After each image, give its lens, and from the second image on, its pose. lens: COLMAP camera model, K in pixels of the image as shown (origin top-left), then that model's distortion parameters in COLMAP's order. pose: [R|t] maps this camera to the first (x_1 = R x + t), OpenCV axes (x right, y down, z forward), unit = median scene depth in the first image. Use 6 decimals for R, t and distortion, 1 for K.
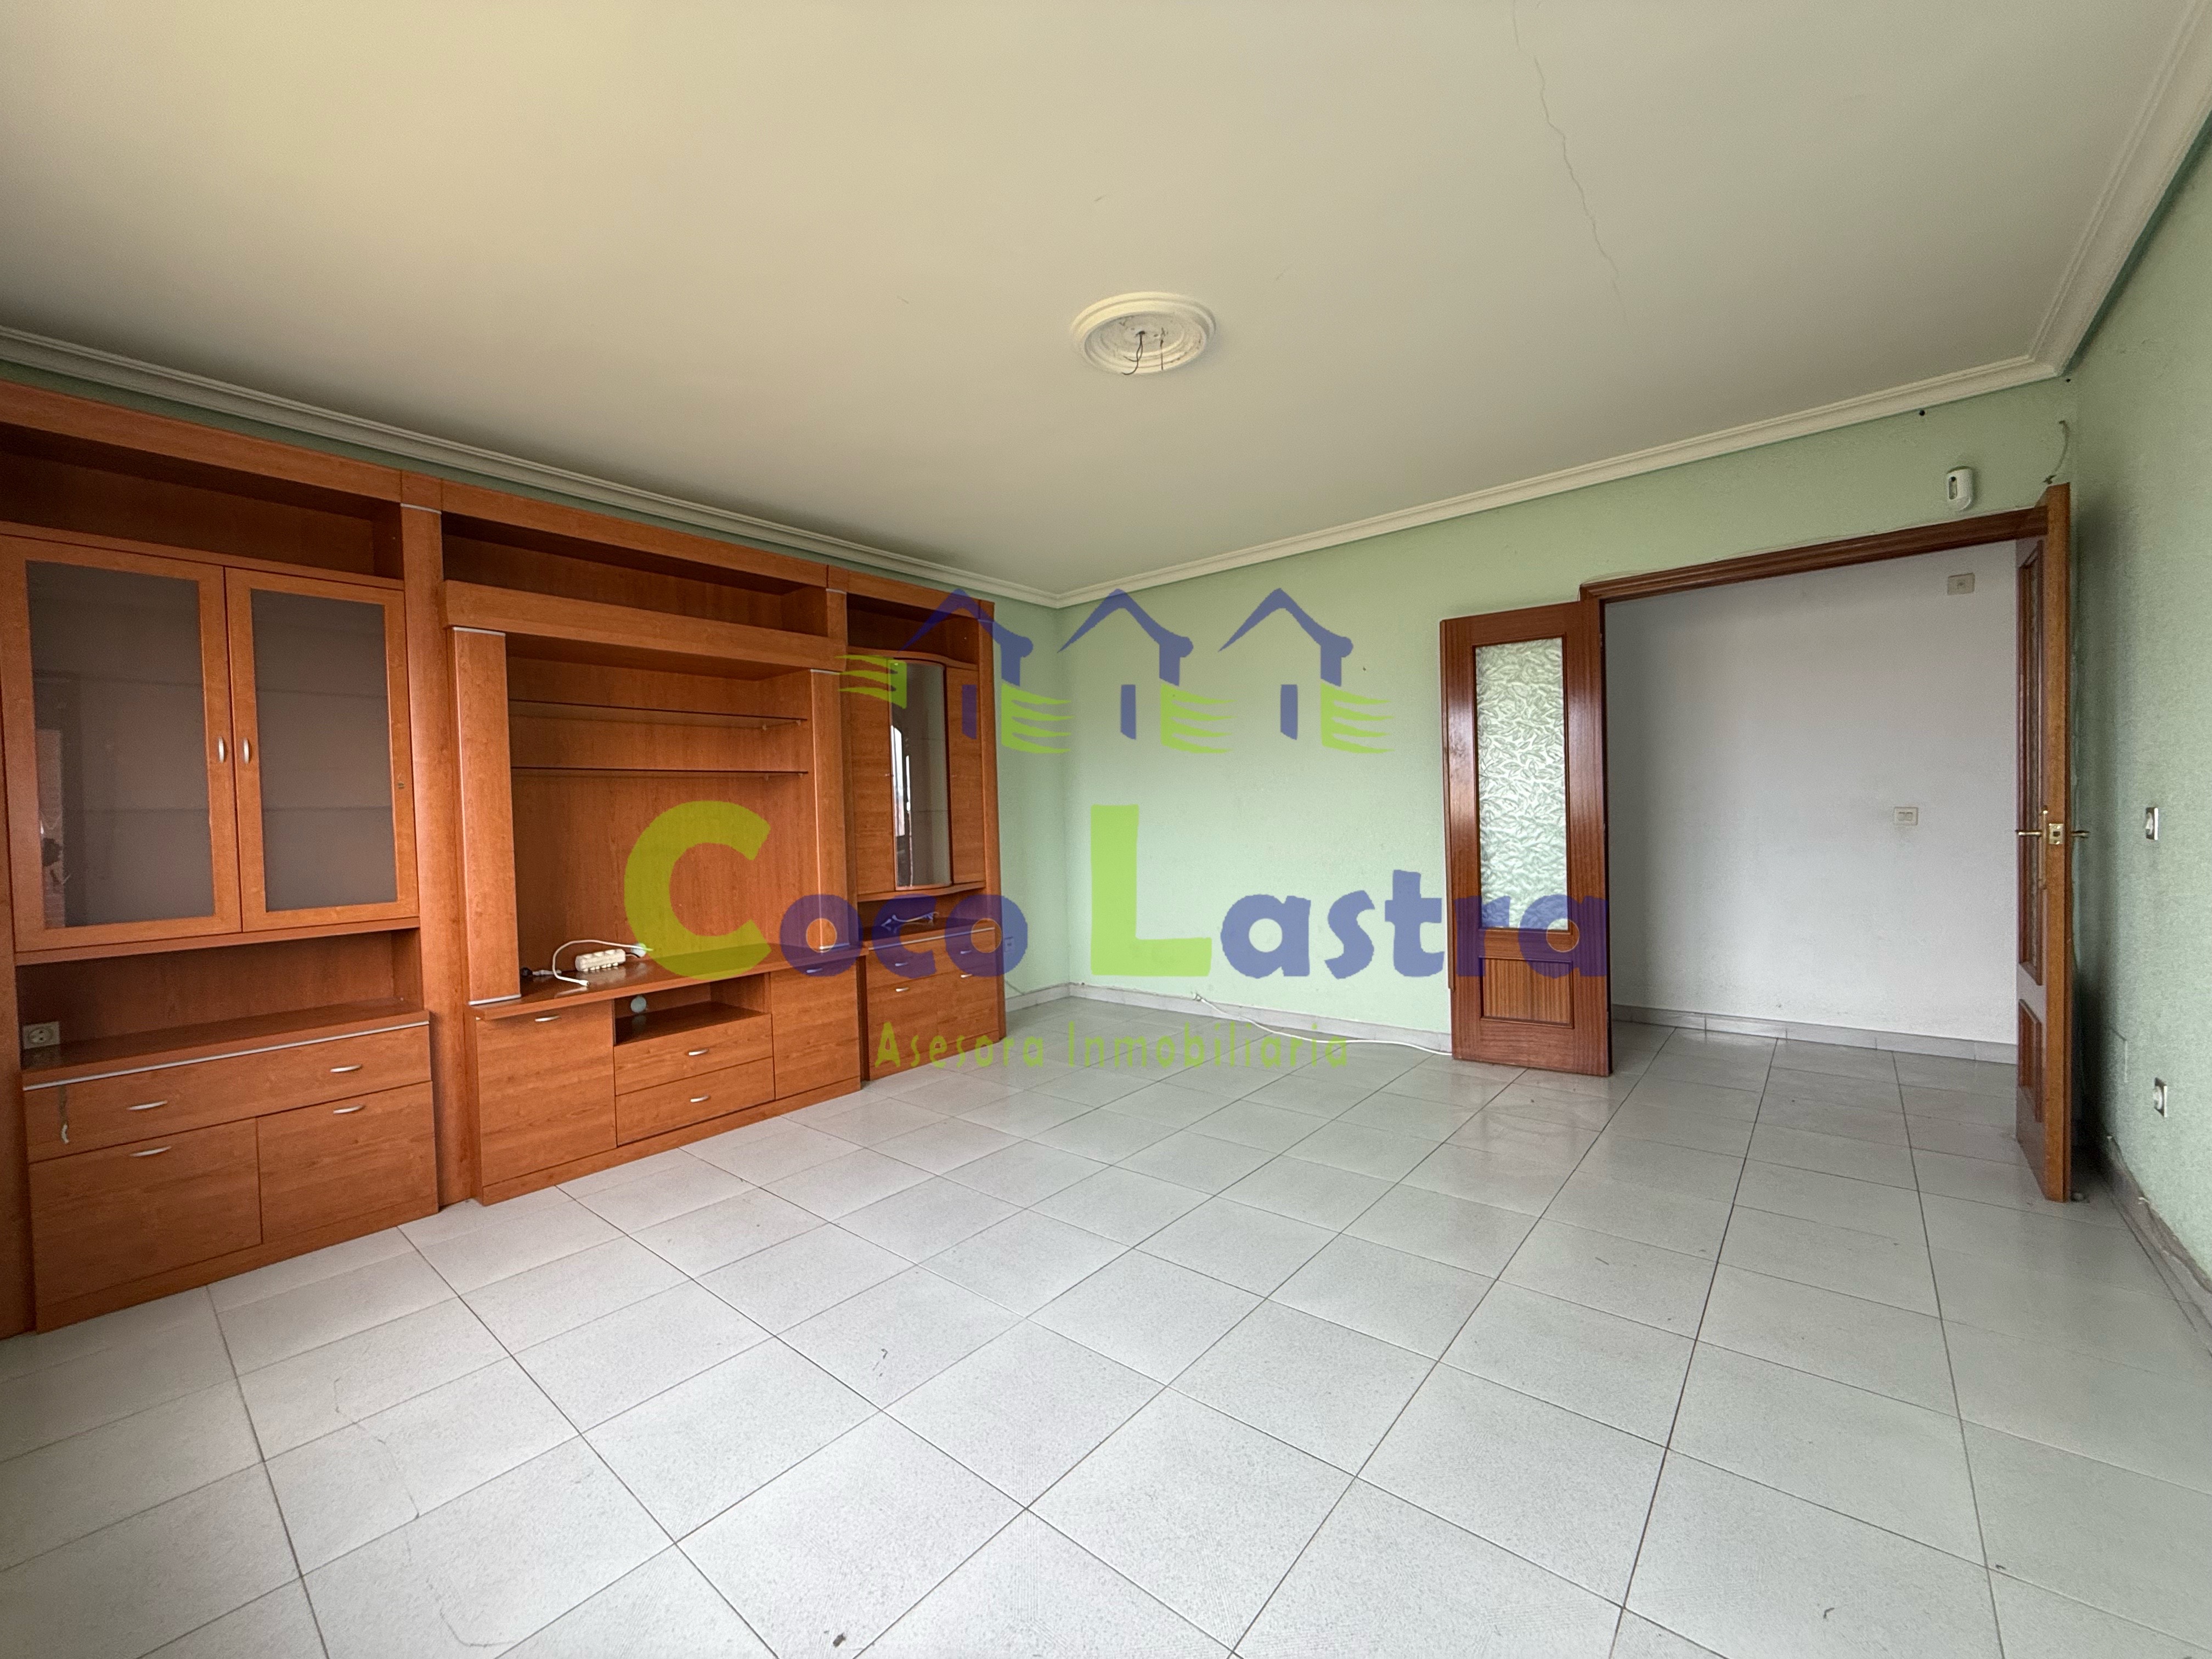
lens RADIAL K [[889.4, 0, 1105.5], [0, 889.4, 829.7], [0, 0, 1]] dist [0.009214, -0.002259]
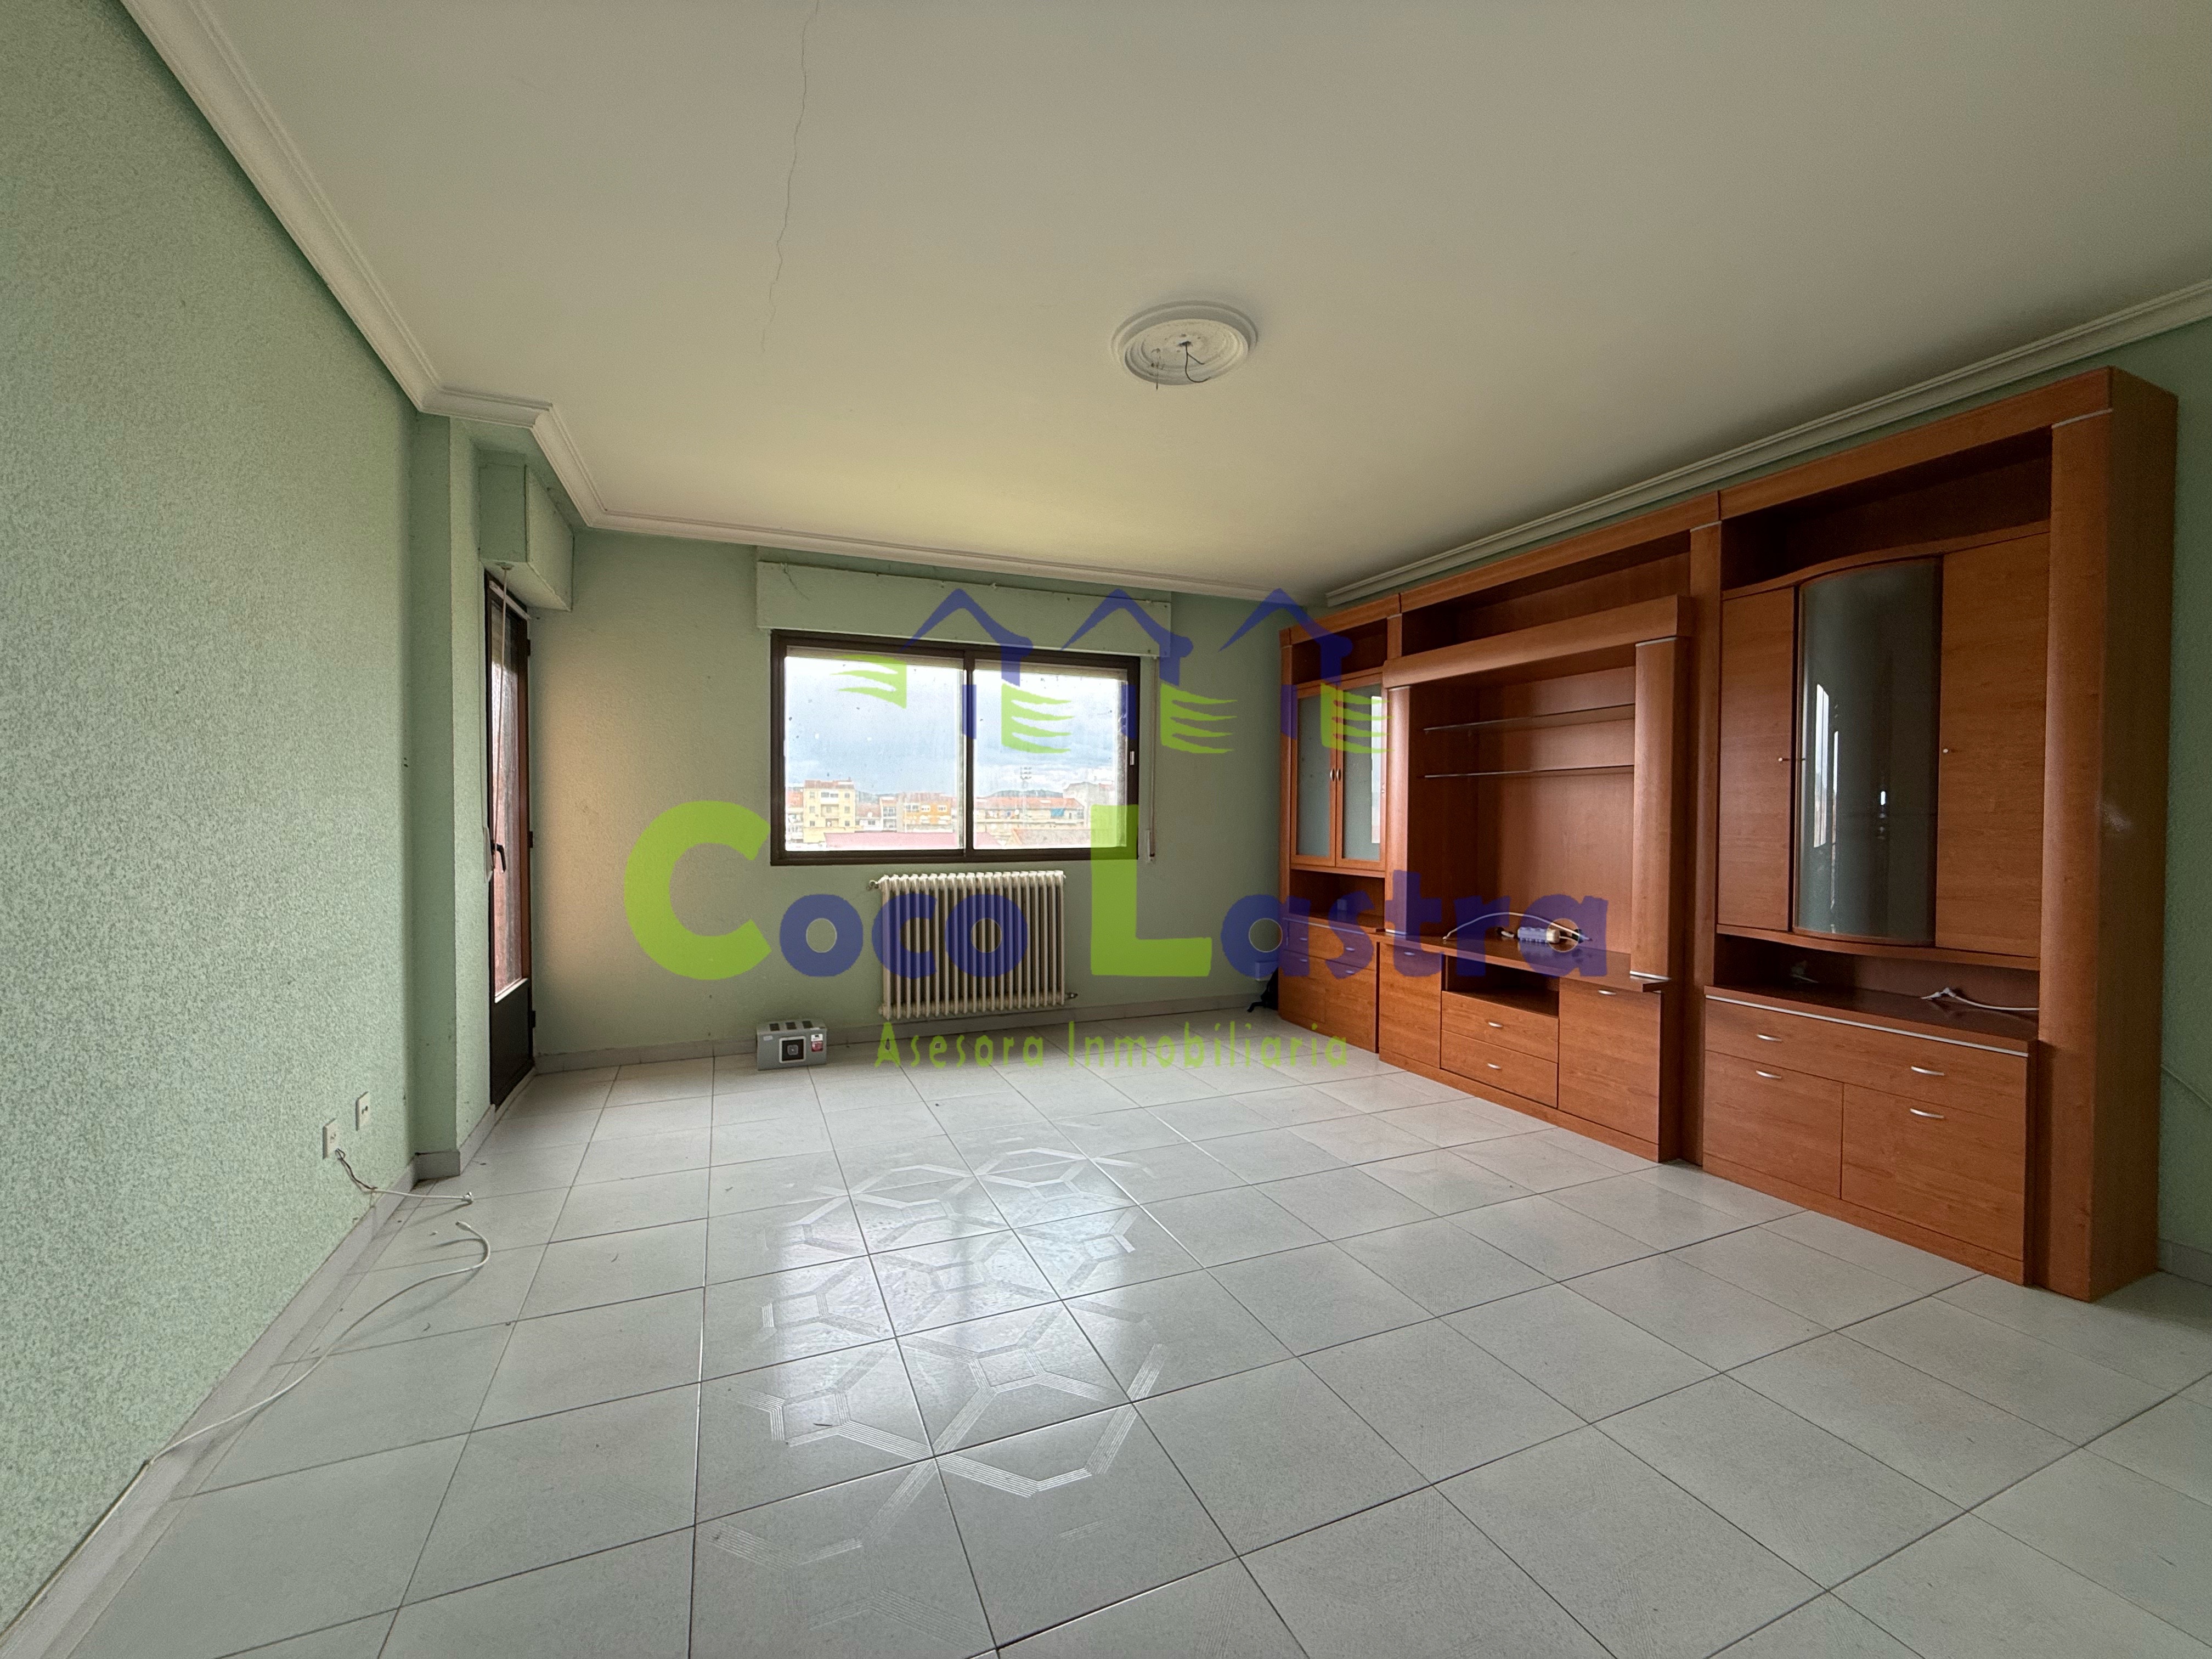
lens RADIAL K [[889.4, 0, 1089.6], [0, 889.4, 830.3], [0, 0, 1]] dist [0.009214, -0.002259]
pose [[-0.464721, 0.045773, -0.884273, 0.664528], [-0.005384, 0.998498, 0.054515, -0.045912], [0.885441, 0.030095, -0.463777, 0.927423]]
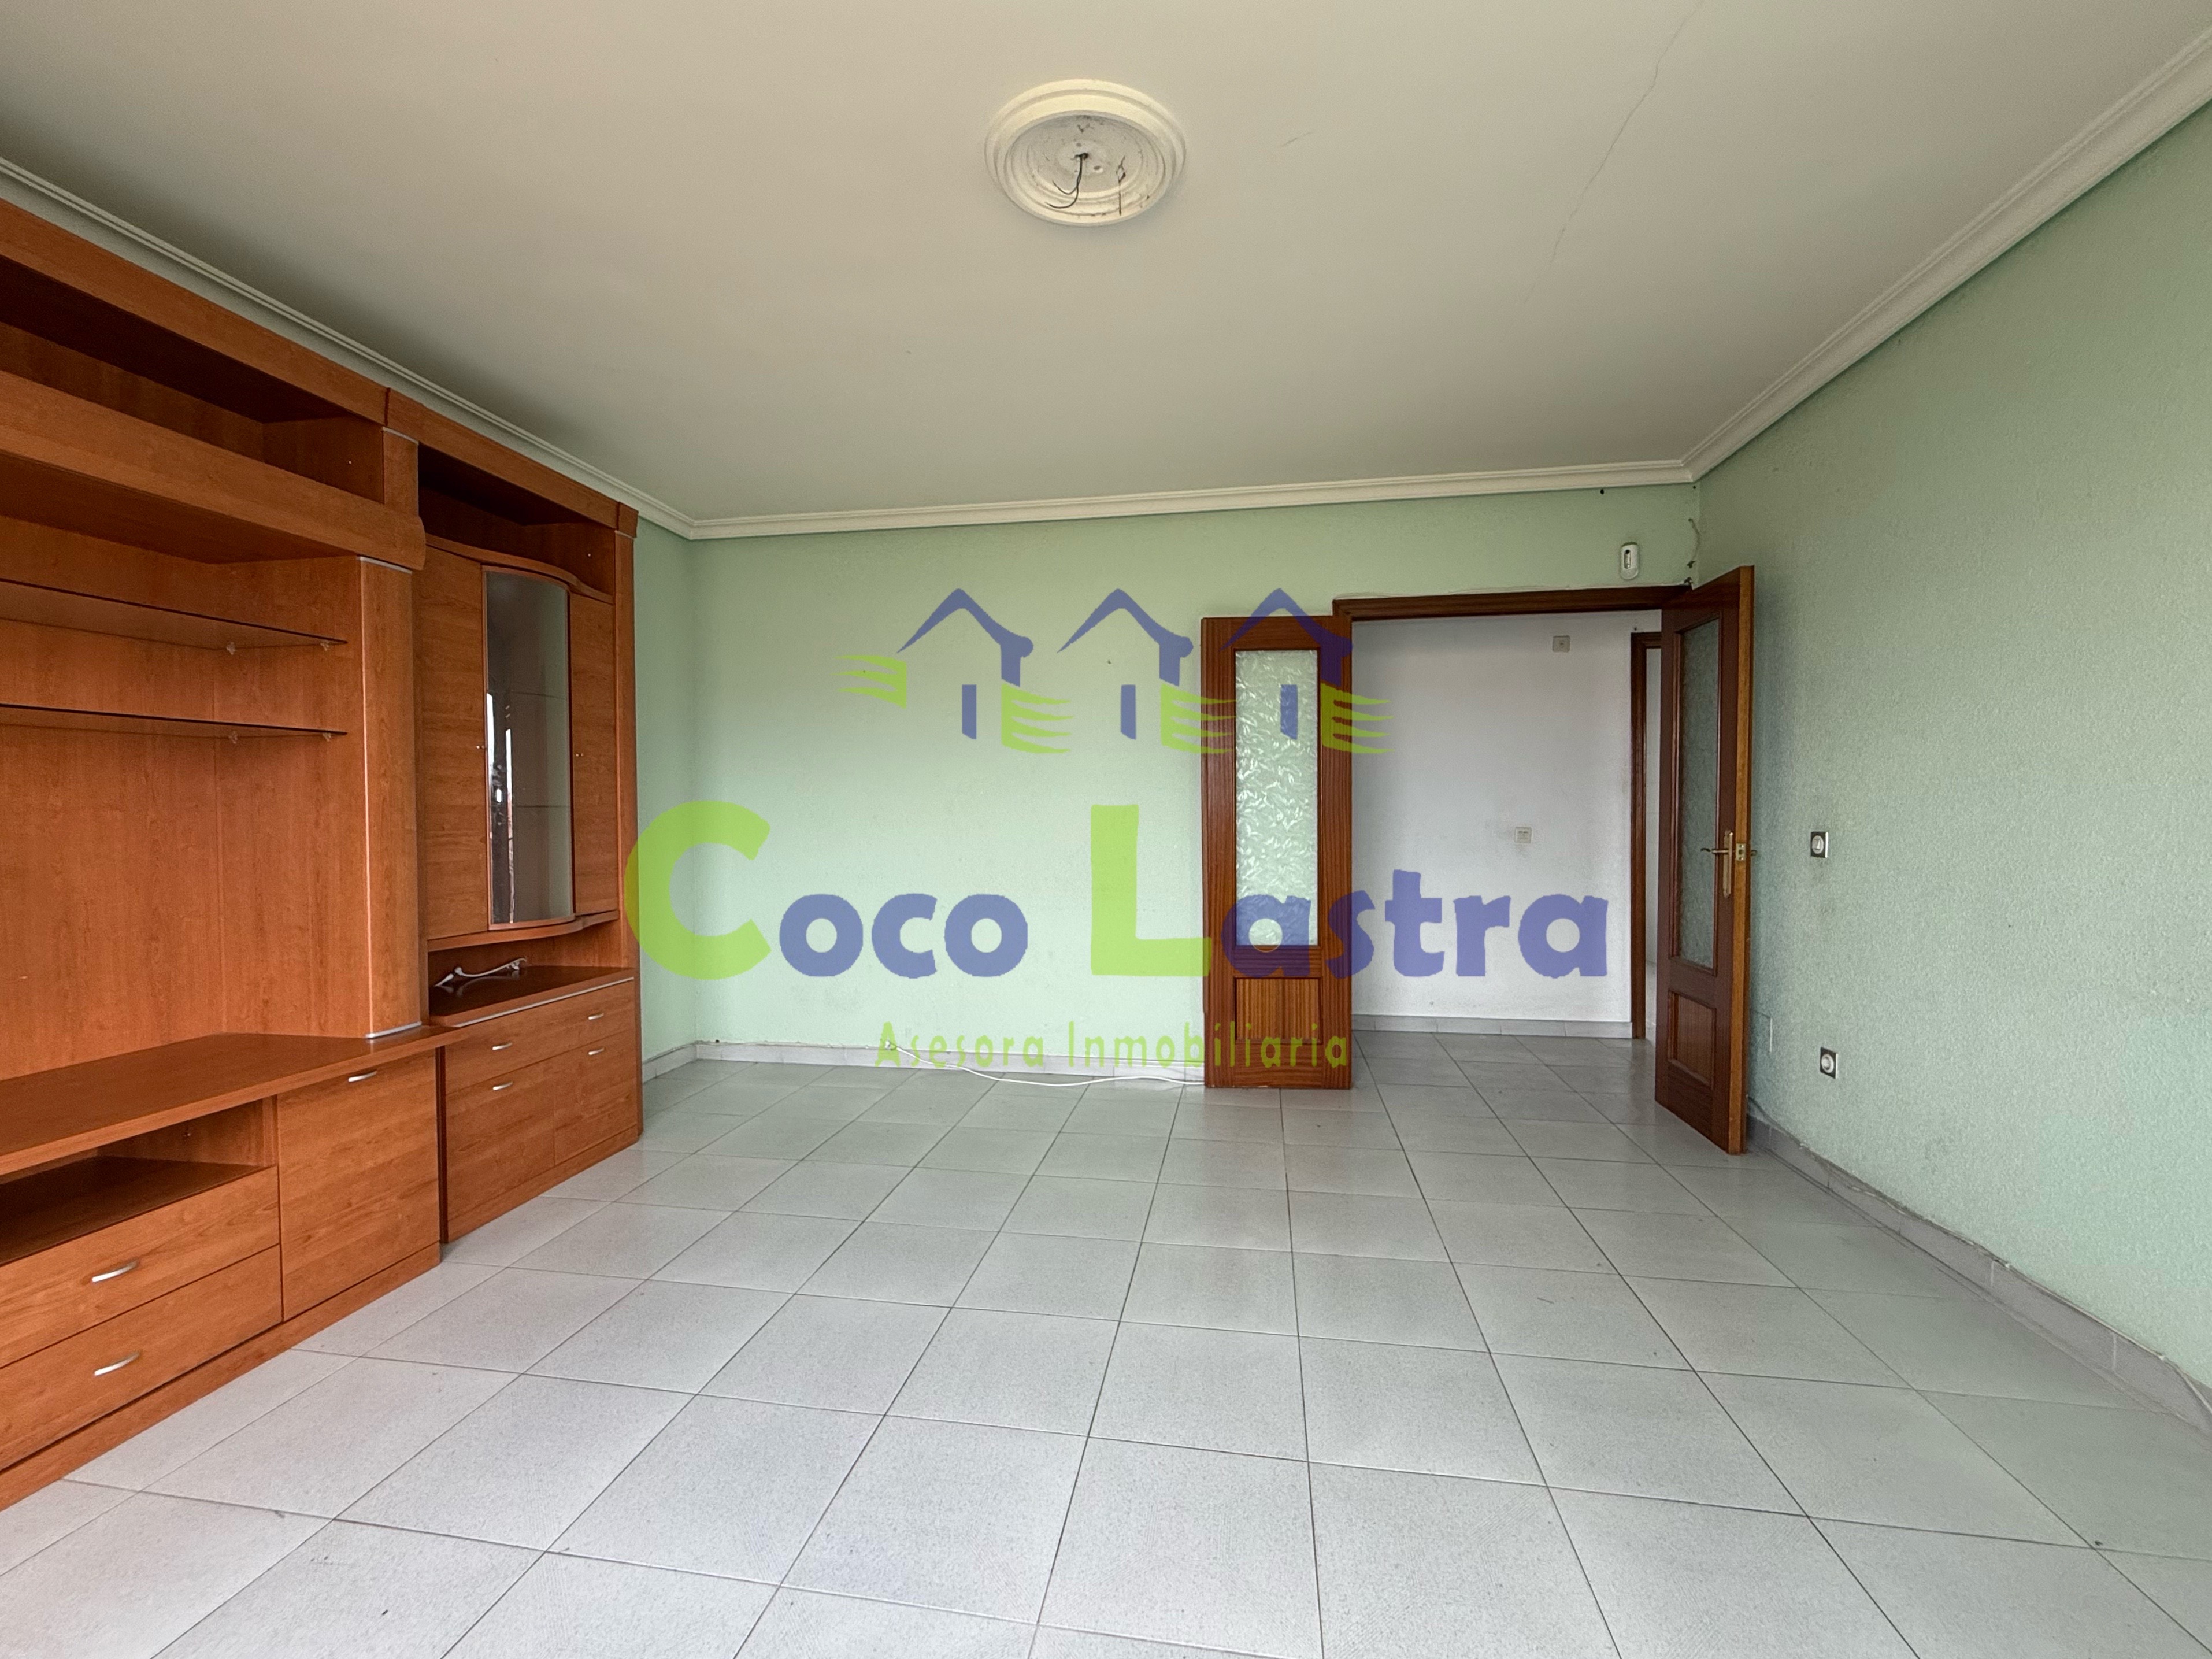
lens RADIAL K [[931.2, 0, 1104.8], [0, 931.2, 831.1], [0, 0, 1]] dist [0.003955, -0.000592]
pose [[0.862820, 0.015626, 0.505269, -0.214114], [-0.011383, 0.999869, -0.011485, 0.000527], [-0.505383, 0.004158, 0.862885, 0.227597]]
